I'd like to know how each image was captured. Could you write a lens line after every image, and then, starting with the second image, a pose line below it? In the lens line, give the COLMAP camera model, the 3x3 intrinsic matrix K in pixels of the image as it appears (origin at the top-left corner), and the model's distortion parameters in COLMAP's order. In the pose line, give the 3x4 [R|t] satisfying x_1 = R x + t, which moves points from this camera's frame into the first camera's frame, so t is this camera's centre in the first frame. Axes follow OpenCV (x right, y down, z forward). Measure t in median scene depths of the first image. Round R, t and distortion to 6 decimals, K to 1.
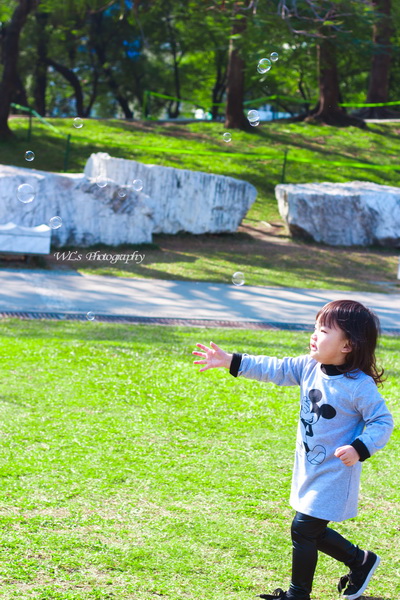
lens RADIAL K [[1373.3, 0, 199.9], [0, 1373.3, 300.0], [0, 0, 1]] dist [0.044946, 0.000000]
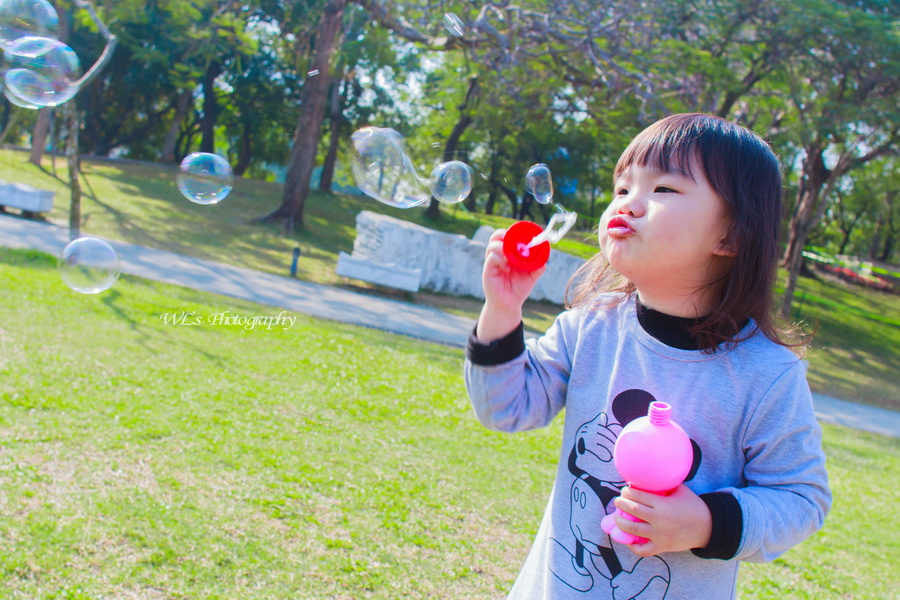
lens RADIAL K [[1001.0, 0, 450.3], [0, 1001.0, 300.0], [0, 0, 1]] dist [-0.015866, 0.000000]
pose [[0.977591, 0.145636, -0.152006, 0.049122], [-0.155970, 0.986036, -0.058368, 0.018806], [0.141383, 0.080768, 0.986655, 0.139441]]
